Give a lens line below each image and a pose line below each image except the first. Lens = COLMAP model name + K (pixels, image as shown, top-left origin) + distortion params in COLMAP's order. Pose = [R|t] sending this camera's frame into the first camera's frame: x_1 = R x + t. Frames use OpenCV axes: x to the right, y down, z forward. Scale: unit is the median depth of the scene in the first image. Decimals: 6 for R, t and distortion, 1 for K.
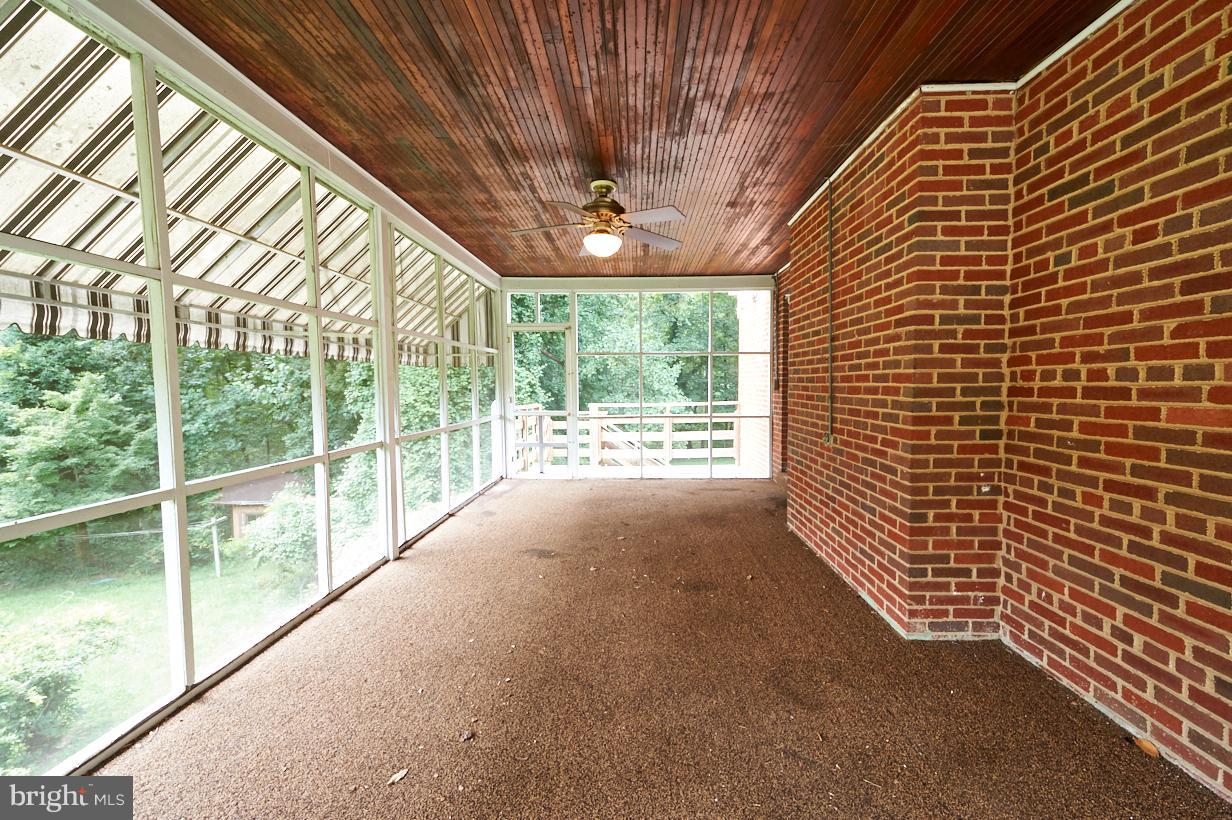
lens RADIAL K [[490.8, 0, 616.0], [0, 490.8, 410.0], [0, 0, 1]] dist [0.000965, -0.000007]
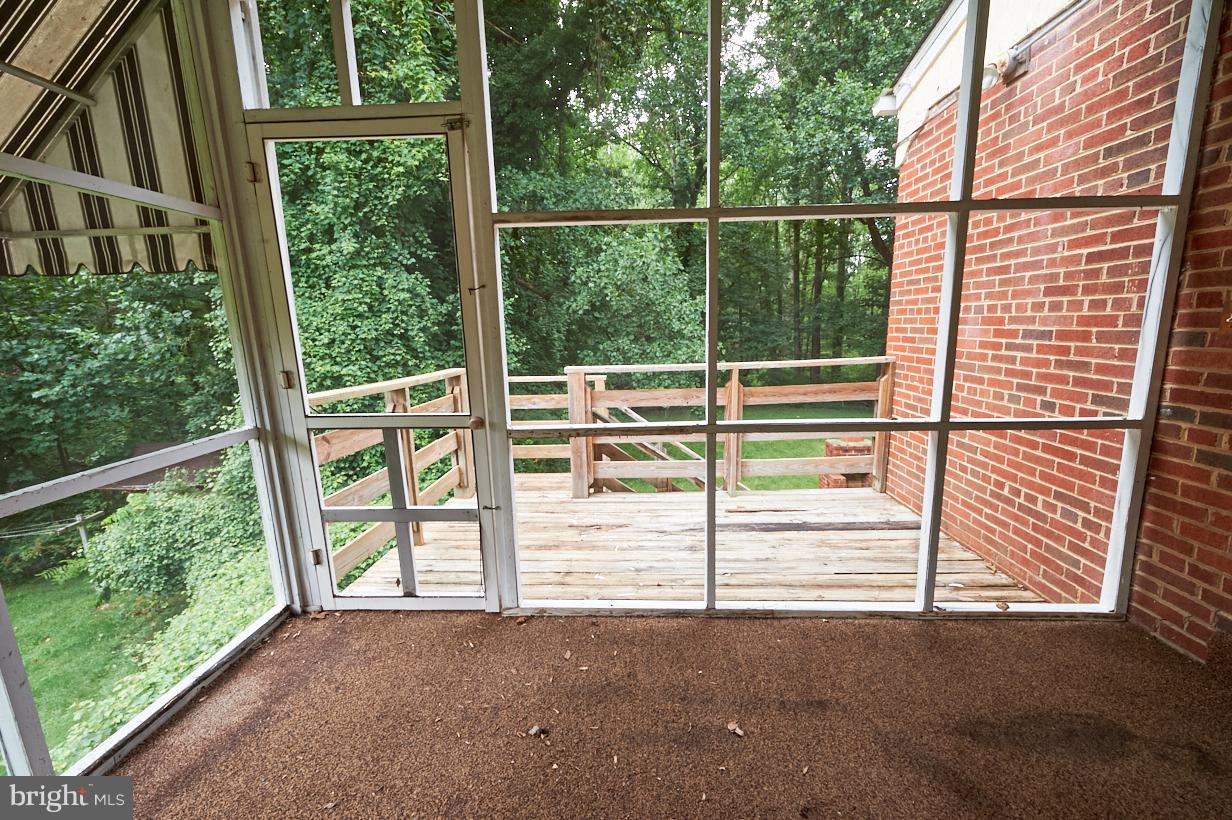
lens RADIAL K [[490.8, 0, 616.0], [0, 490.8, 410.0], [0, 0, 1]] dist [0.000965, -0.000007]
pose [[0.999875, -0.015465, -0.003399, -0.004348], [0.015761, 0.992706, 0.119524, -0.016874], [0.001526, -0.119563, 0.992825, 0.338778]]
